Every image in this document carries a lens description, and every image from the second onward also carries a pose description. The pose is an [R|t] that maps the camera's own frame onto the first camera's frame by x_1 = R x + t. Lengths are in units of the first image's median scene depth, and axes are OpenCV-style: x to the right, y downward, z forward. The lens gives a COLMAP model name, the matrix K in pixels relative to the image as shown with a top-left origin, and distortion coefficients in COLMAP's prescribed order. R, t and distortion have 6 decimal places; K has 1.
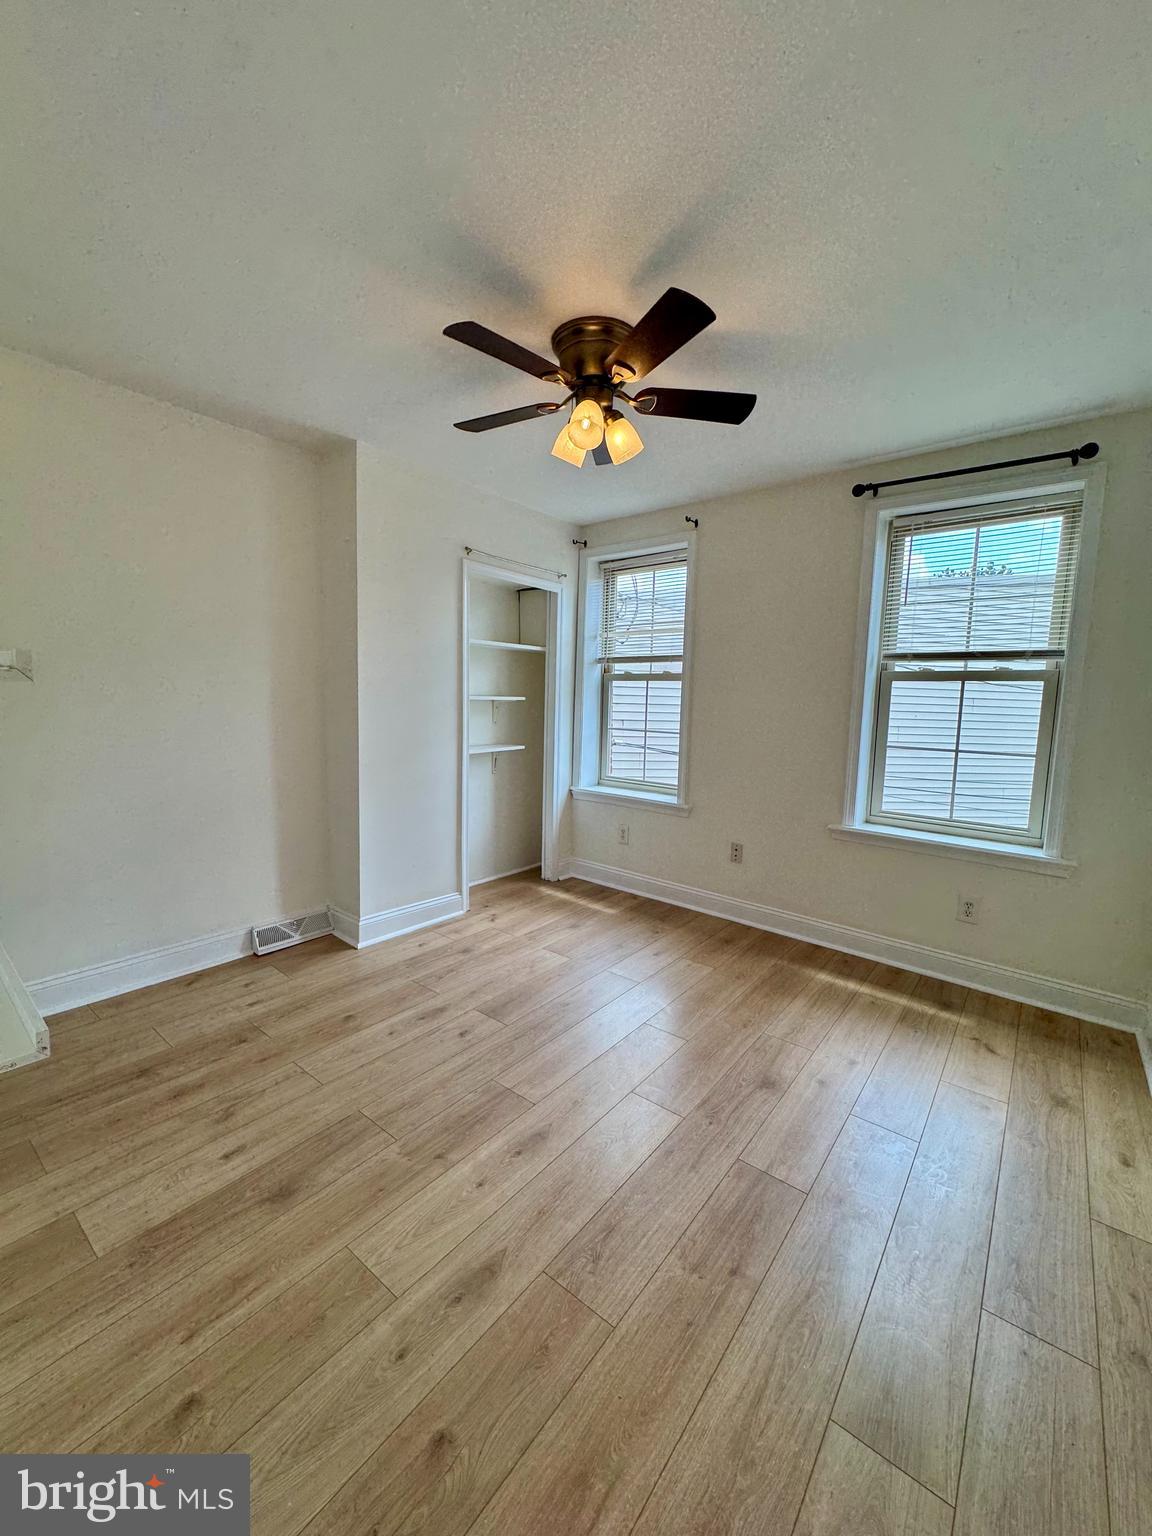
lens RADIAL K [[607.7, 0, 578.0], [0, 607.7, 763.9], [0, 0, 1]] dist [-0.004042, -0.000081]
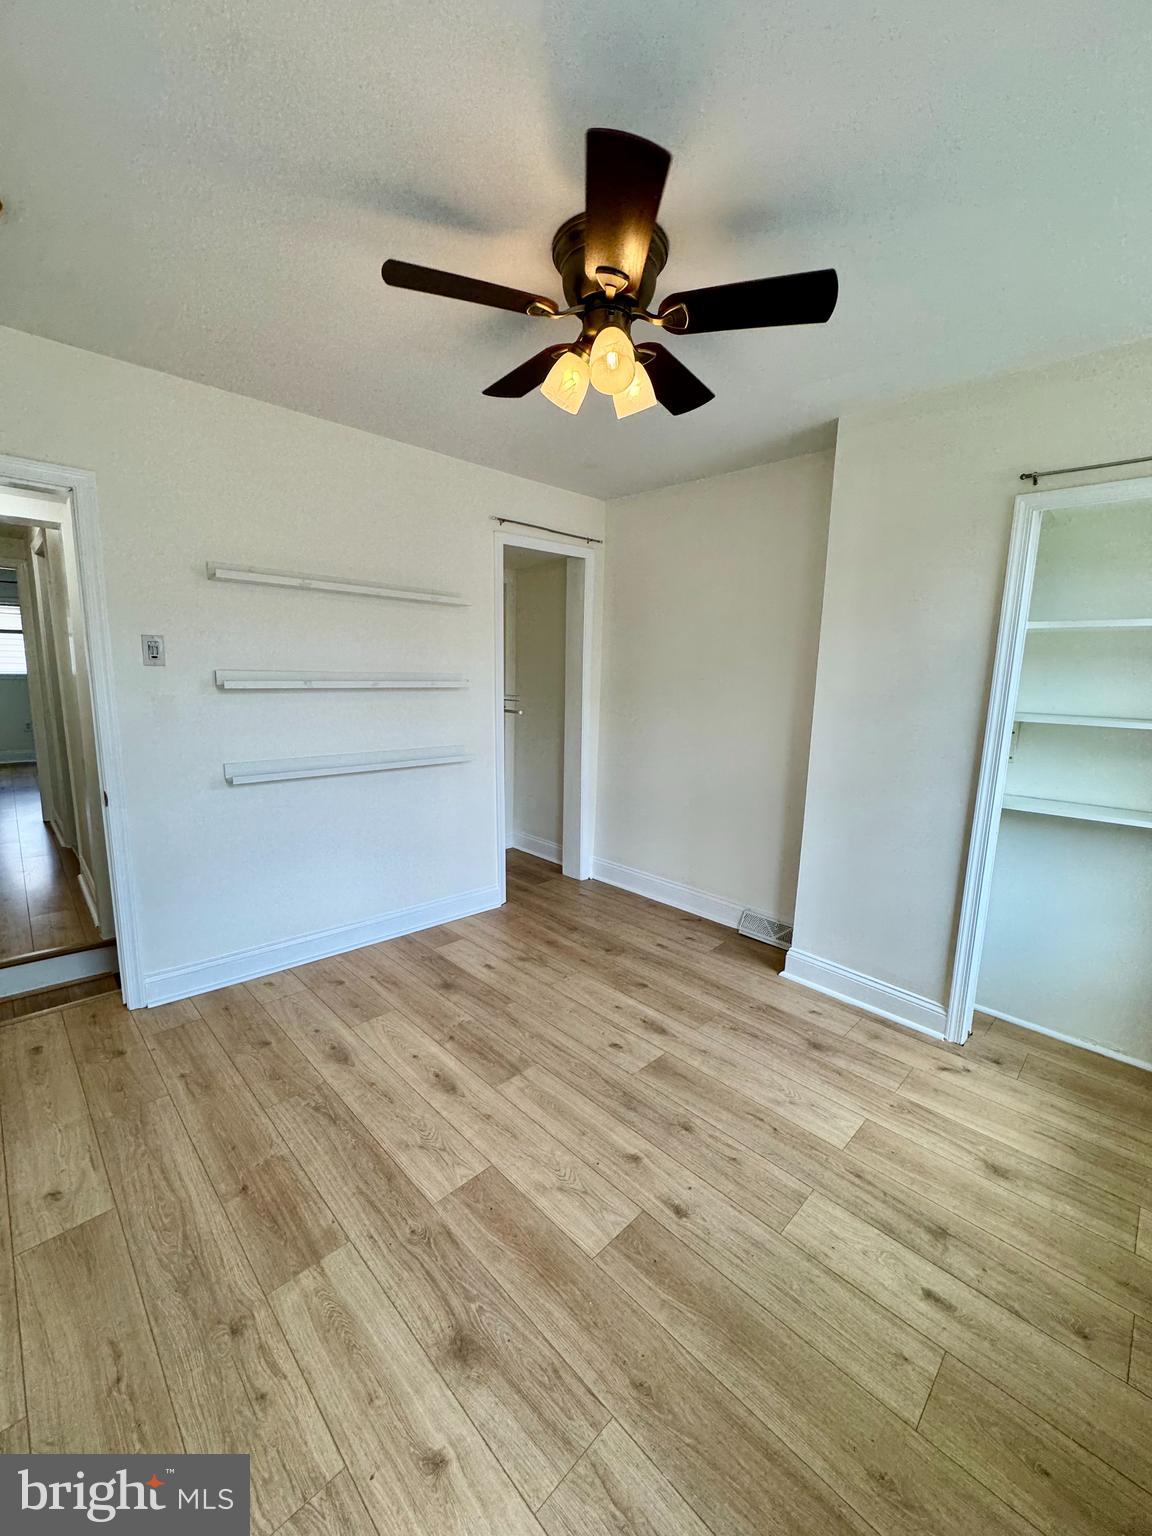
lens RADIAL K [[607.7, 0, 578.0], [0, 607.7, 763.9], [0, 0, 1]] dist [-0.004042, -0.000081]
pose [[-0.114990, 0.119738, -0.986124, 0.815841], [-0.138644, 0.981058, 0.135290, -0.145712], [0.983644, 0.152277, -0.096211, 1.063648]]
